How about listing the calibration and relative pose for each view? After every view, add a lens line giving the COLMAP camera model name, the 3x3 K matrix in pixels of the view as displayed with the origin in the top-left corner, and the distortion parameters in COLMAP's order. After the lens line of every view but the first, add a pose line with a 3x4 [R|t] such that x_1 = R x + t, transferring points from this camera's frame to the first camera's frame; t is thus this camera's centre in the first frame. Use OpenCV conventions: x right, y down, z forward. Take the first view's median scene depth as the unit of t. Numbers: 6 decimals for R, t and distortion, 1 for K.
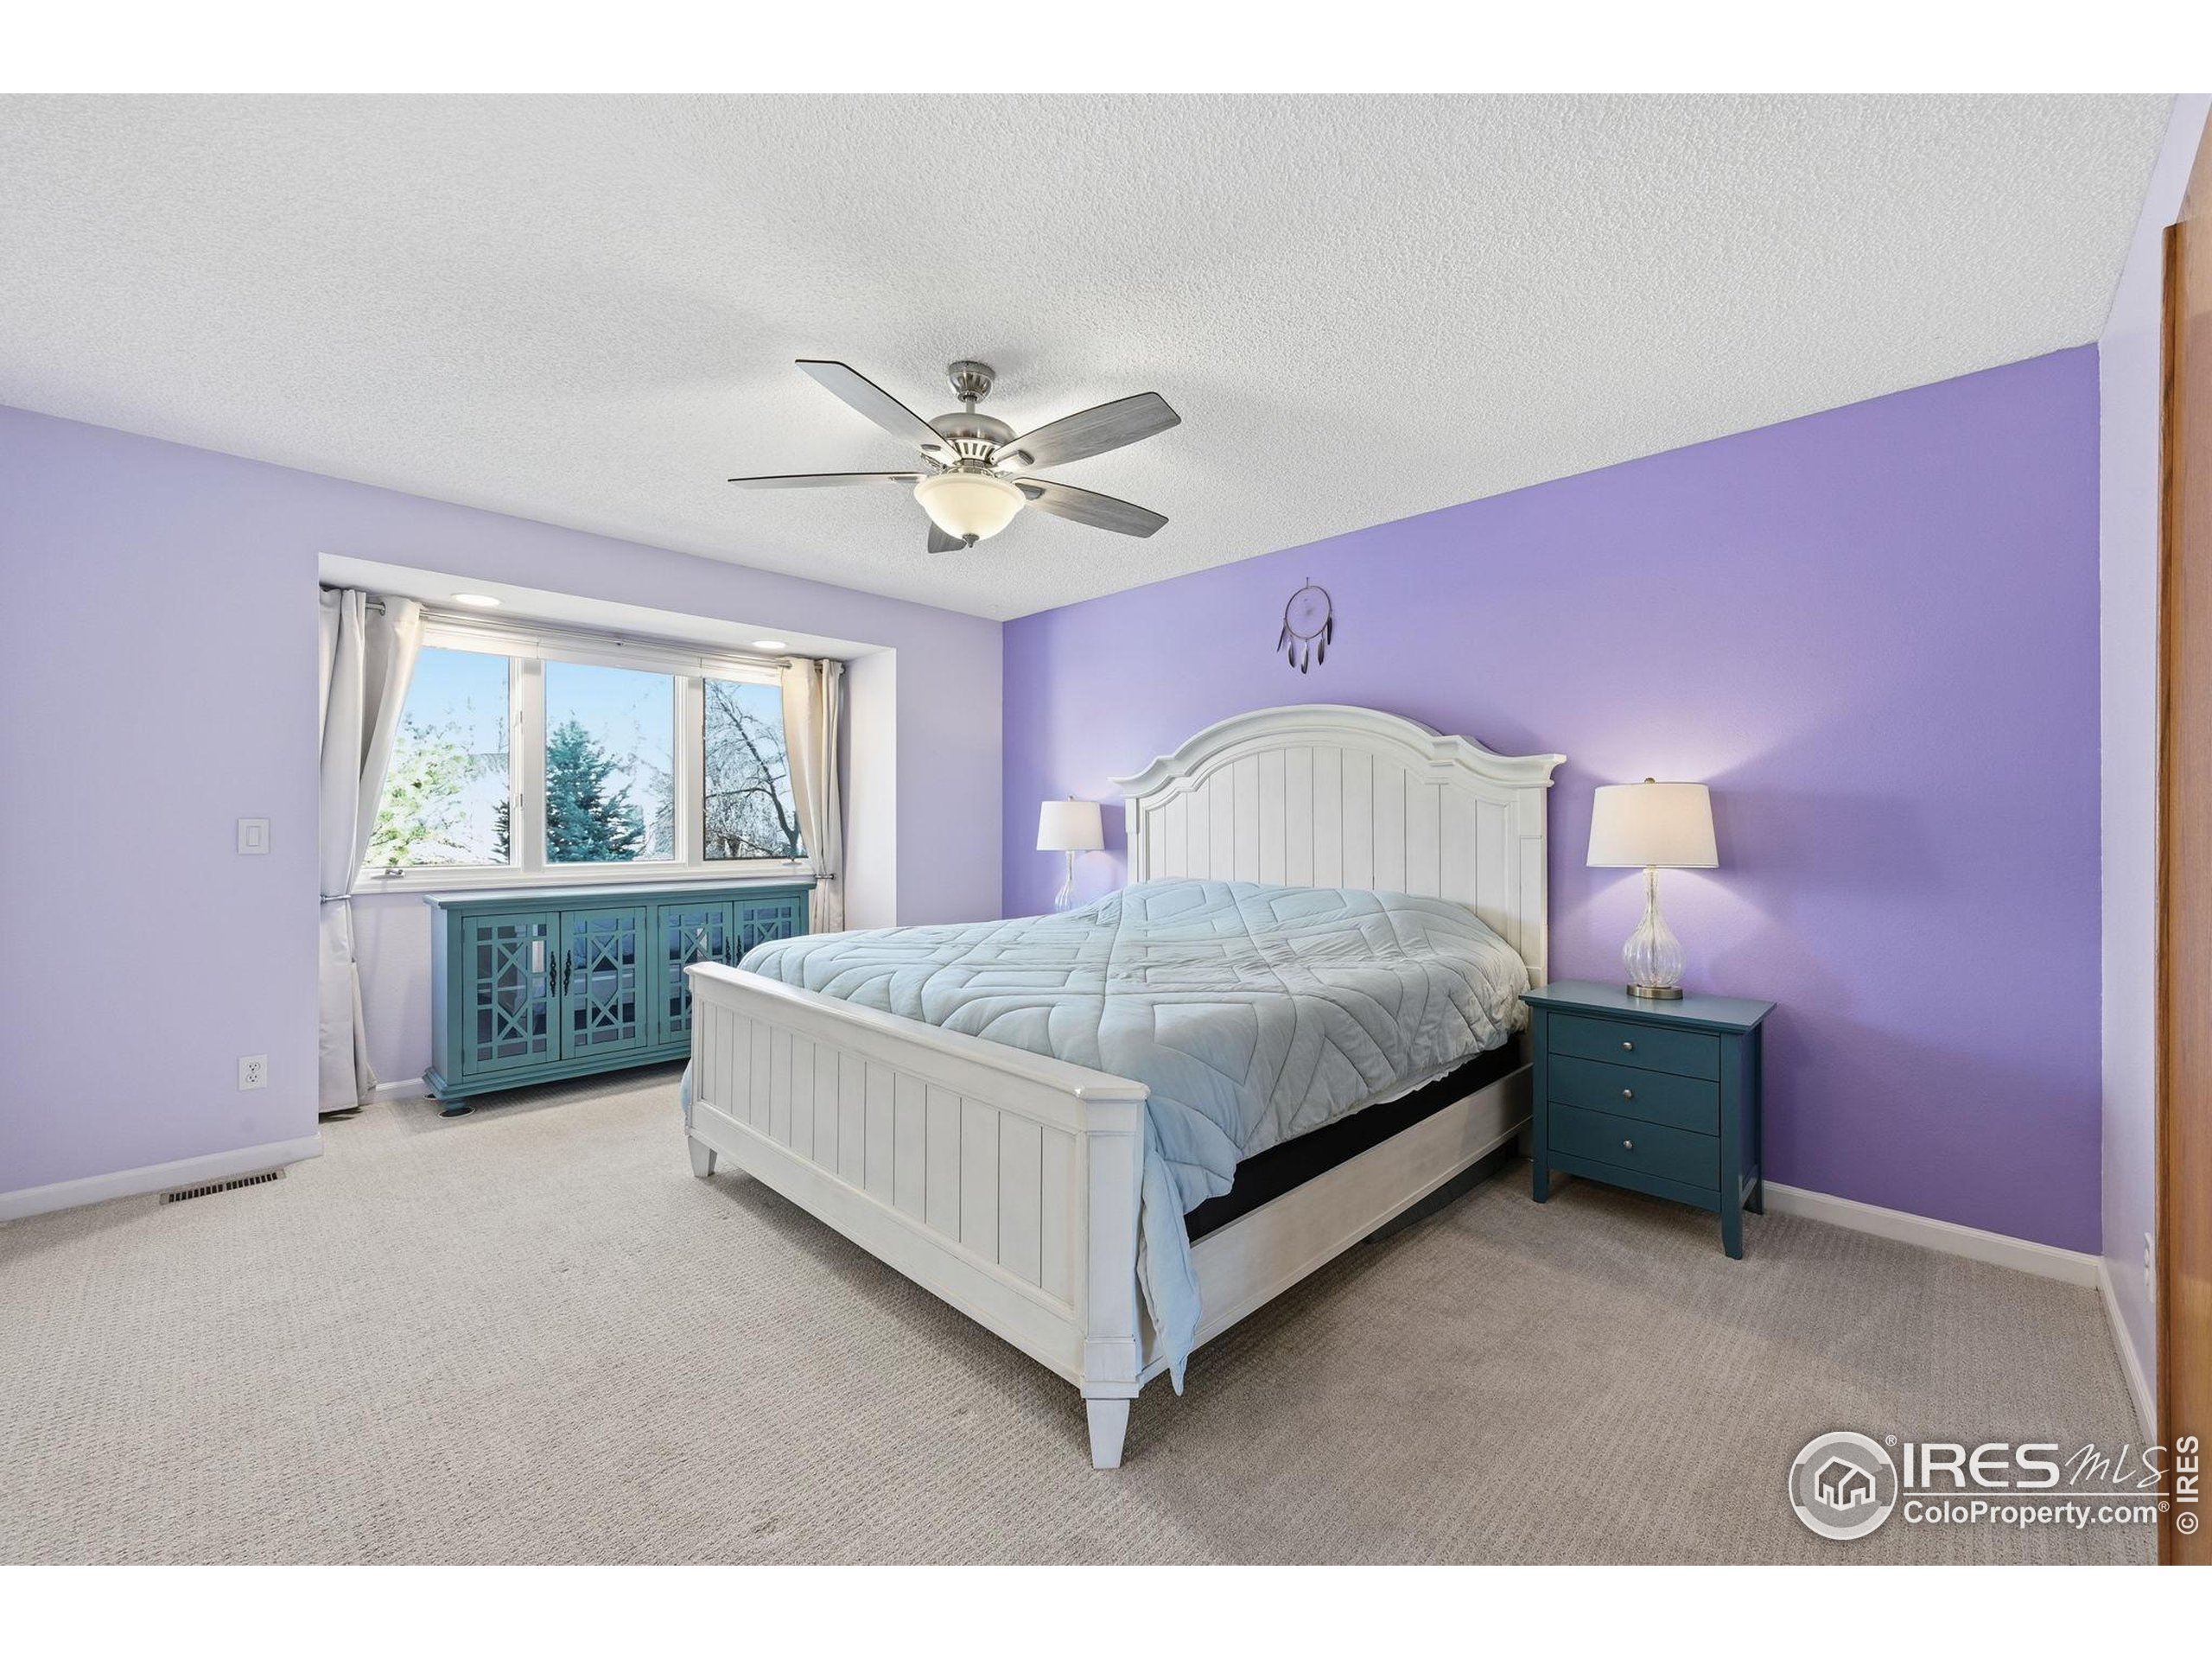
lens RADIAL K [[881.3, 0, 1113.4], [0, 881.3, 823.0], [0, 0, 1]] dist [0.000862, 0.000116]
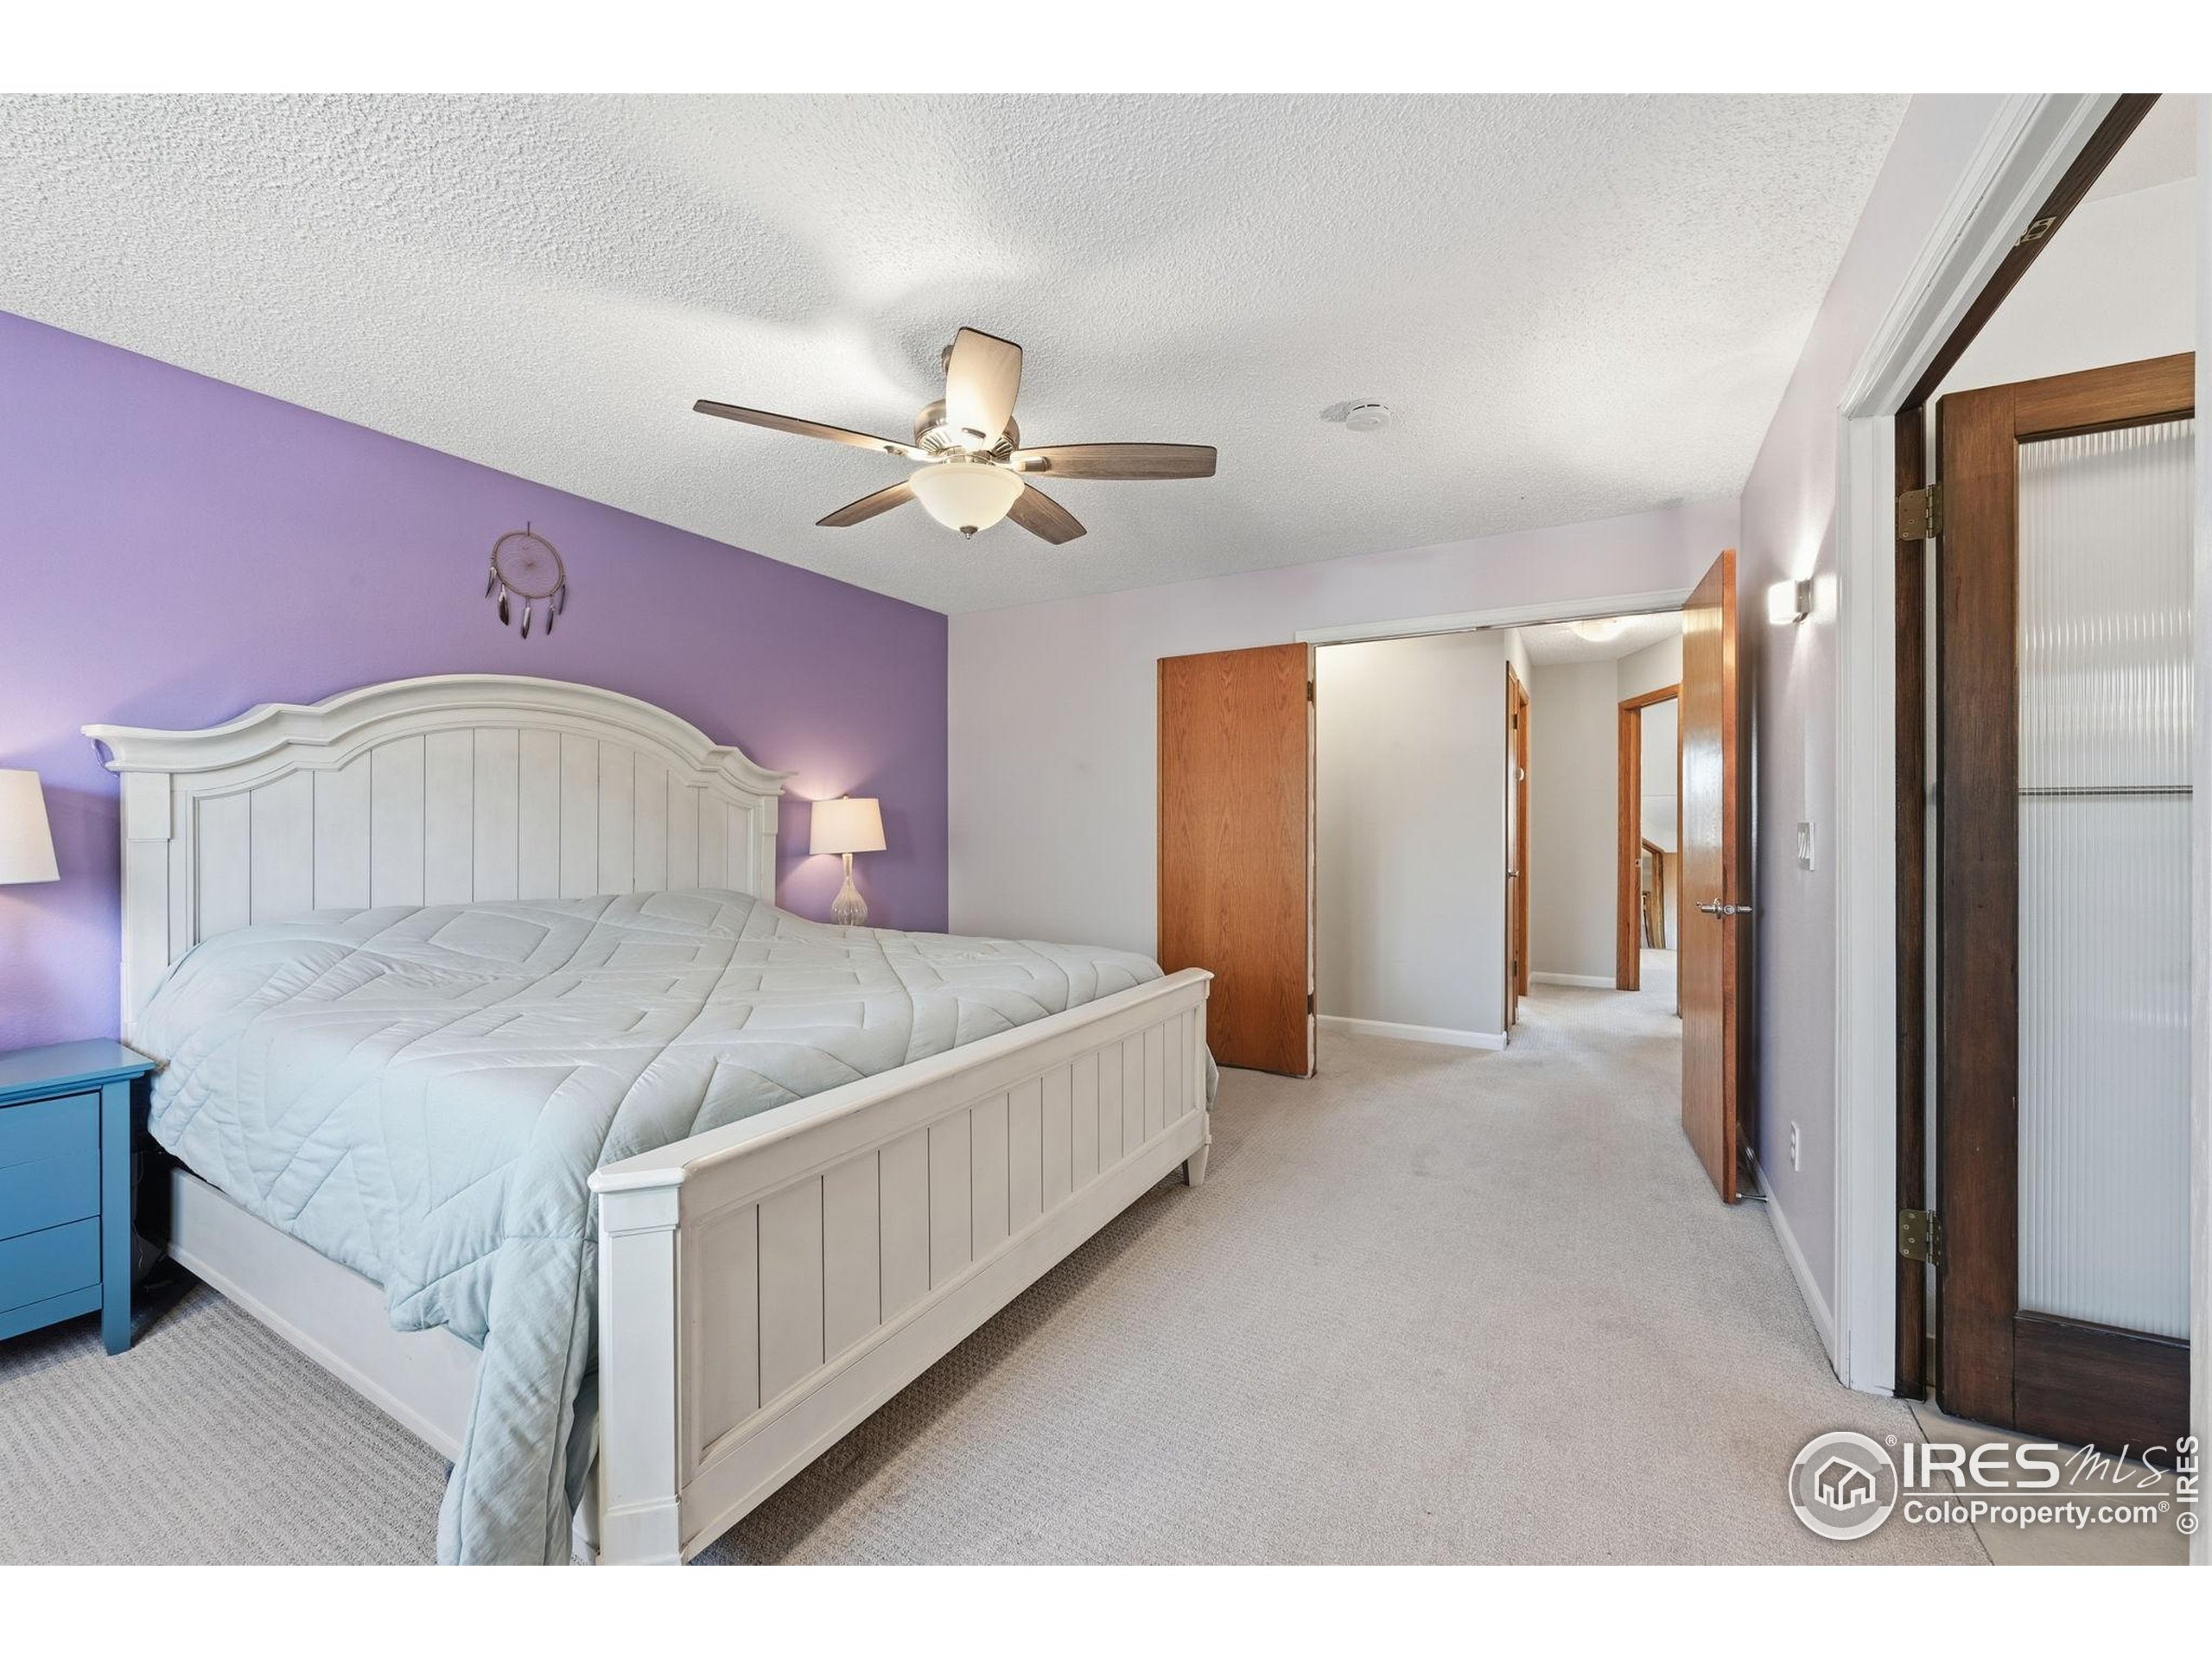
lens RADIAL K [[881.3, 0, 1106.8], [0, 881.3, 826.9], [0, 0, 1]] dist [0.000862, 0.000116]
pose [[-0.267116, -0.005146, 0.963651, -0.730446], [-0.004015, 0.999983, 0.004227, -0.001237], [-0.963656, -0.002740, -0.267132, 0.718455]]
